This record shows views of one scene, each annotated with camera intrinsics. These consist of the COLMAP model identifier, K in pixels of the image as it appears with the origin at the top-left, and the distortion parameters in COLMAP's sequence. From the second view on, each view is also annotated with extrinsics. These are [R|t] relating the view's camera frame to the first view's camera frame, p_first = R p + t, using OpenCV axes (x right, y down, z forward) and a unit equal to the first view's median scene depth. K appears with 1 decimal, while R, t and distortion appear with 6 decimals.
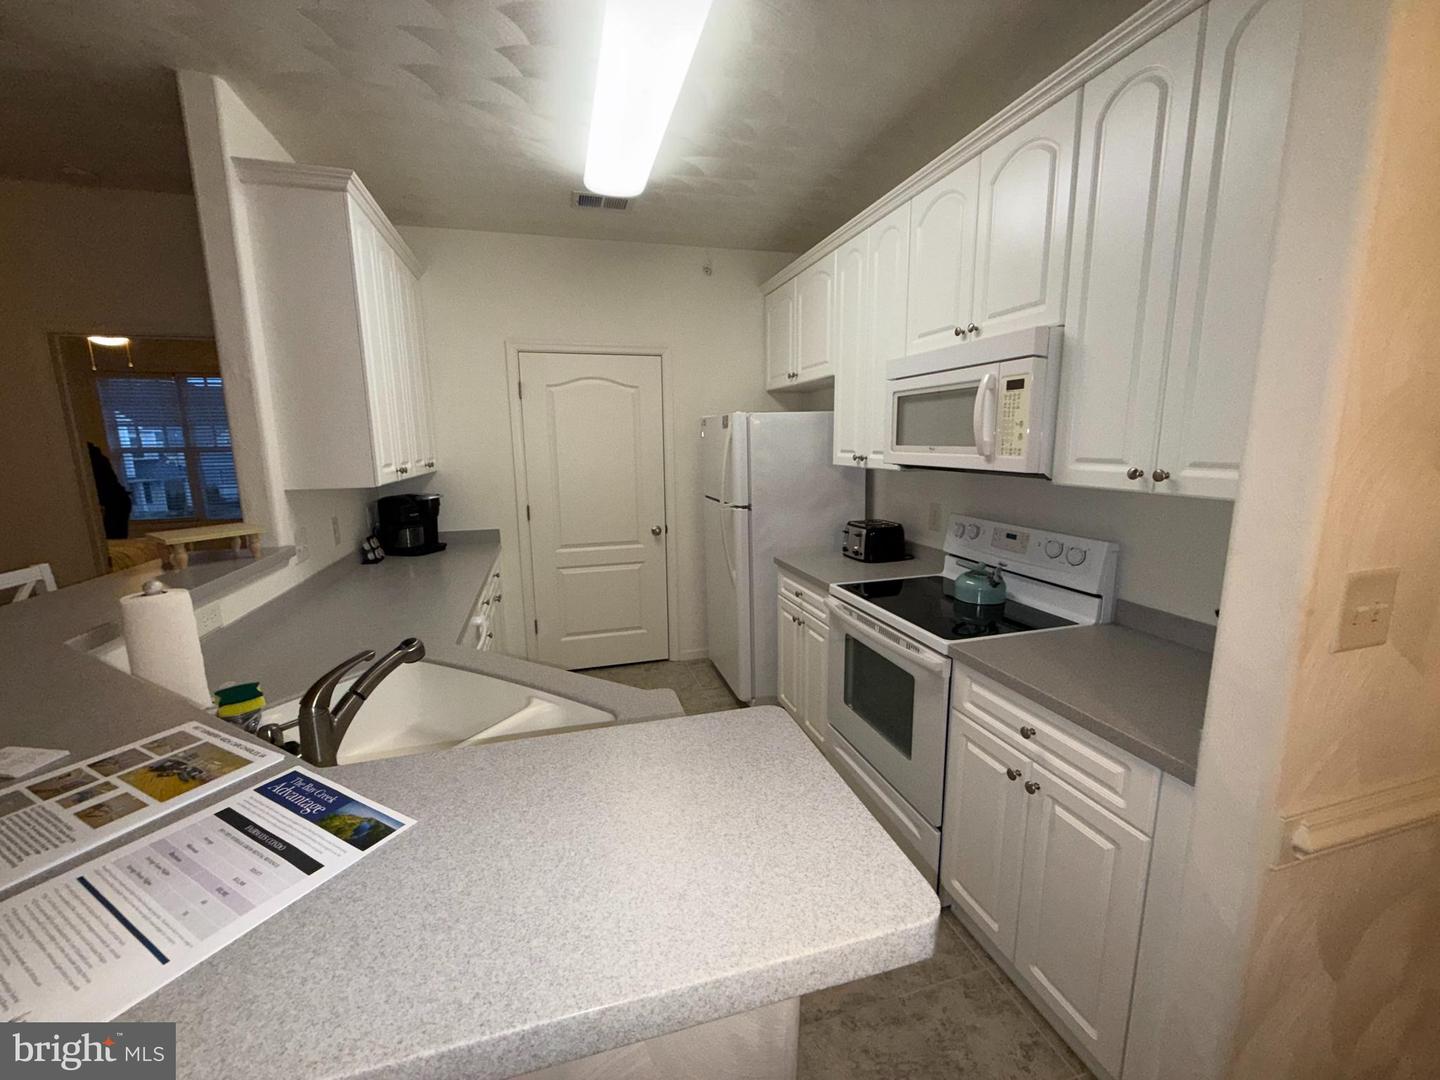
lens RADIAL K [[579.3, 0, 720.9], [0, 579.3, 538.4], [0, 0, 1]] dist [0.000283, -0.000030]
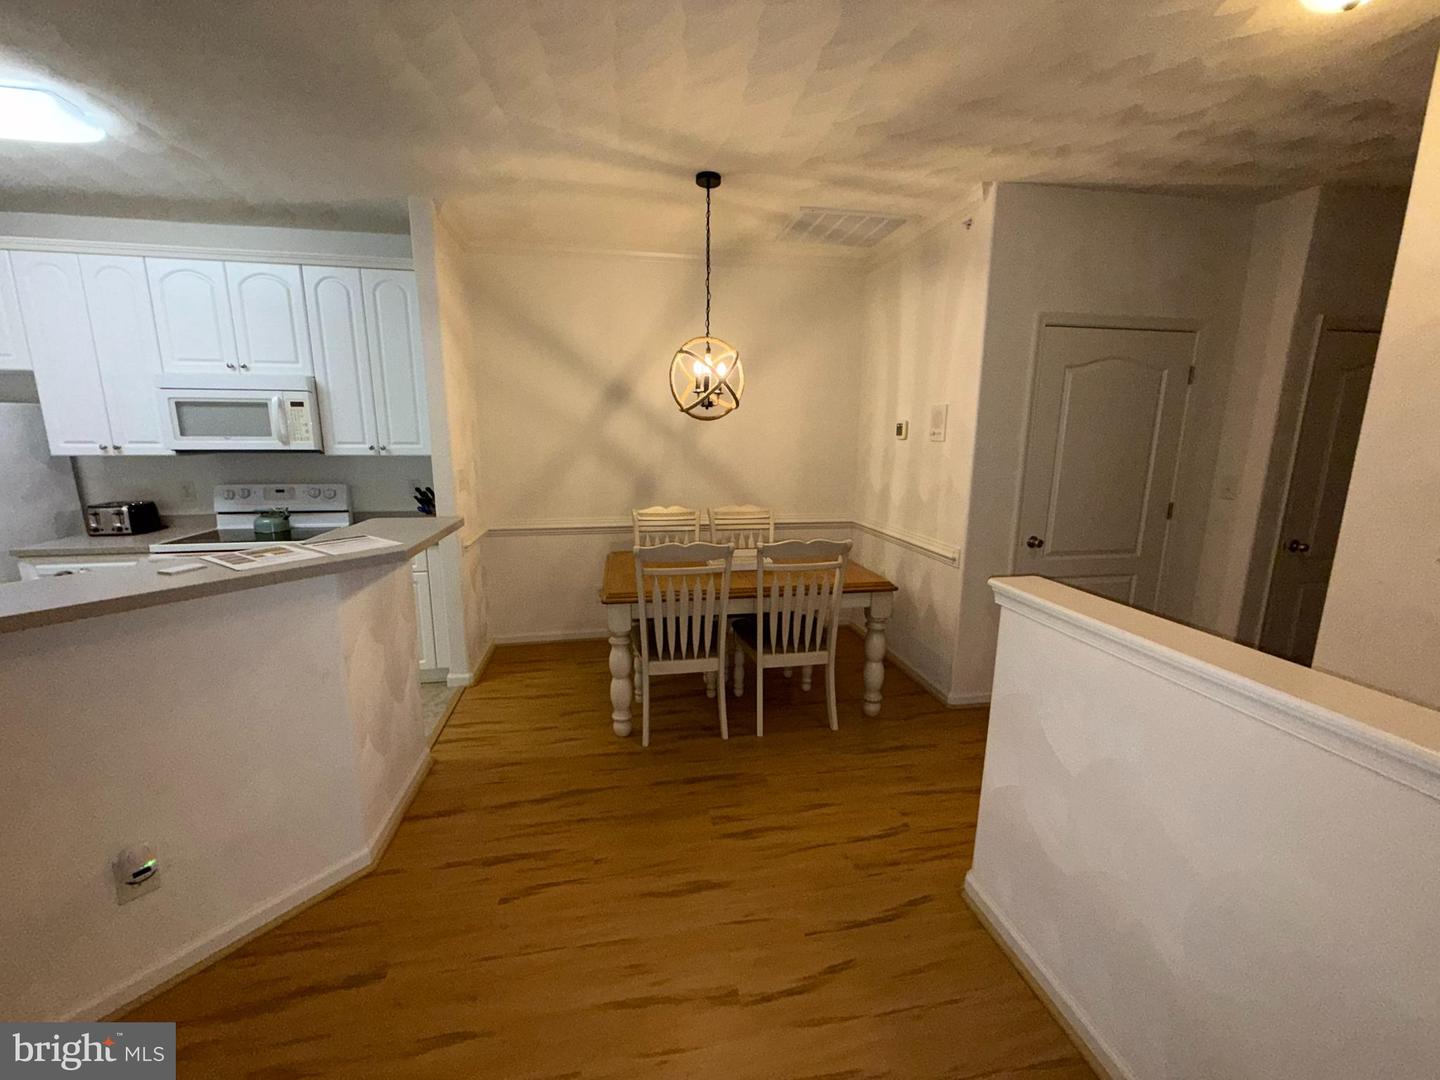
lens RADIAL K [[579.3, 0, 720.7], [0, 579.3, 545.5], [0, 0, 1]] dist [0.000283, -0.000030]
pose [[0.102742, -0.182881, 0.977752, -1.071677], [0.162581, 0.972822, 0.164875, 0.083785], [-0.981331, 0.142025, 0.129683, -0.459330]]
